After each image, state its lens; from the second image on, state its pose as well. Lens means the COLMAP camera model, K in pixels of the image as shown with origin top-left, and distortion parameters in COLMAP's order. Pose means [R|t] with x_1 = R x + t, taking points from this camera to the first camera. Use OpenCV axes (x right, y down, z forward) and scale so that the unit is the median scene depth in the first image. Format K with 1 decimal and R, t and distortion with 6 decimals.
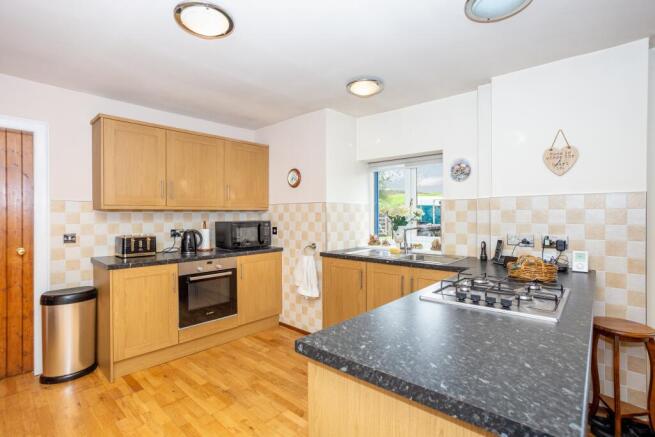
lens RADIAL K [[308.3, 0, 327.5], [0, 308.3, 218.5], [0, 0, 1]] dist [-0.048997, 0.037412]
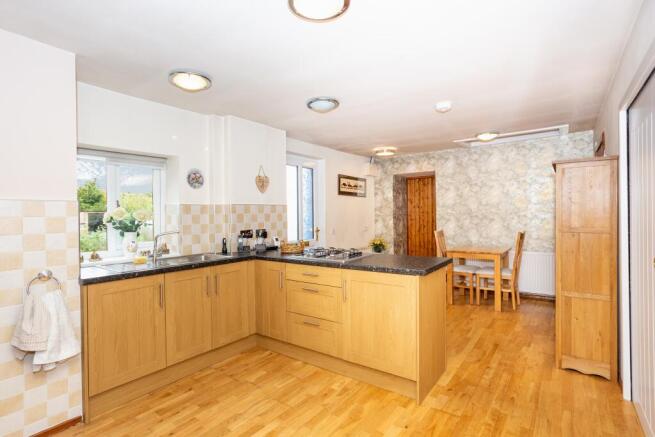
lens RADIAL K [[308.3, 0, 327.5], [0, 308.3, 218.5], [0, 0, 1]] dist [-0.048997, 0.037412]
pose [[-0.061233, -0.009681, 0.998077, -0.746696], [0.035995, 0.999281, 0.011901, -0.006317], [-0.997474, 0.036654, -0.060841, 0.592111]]
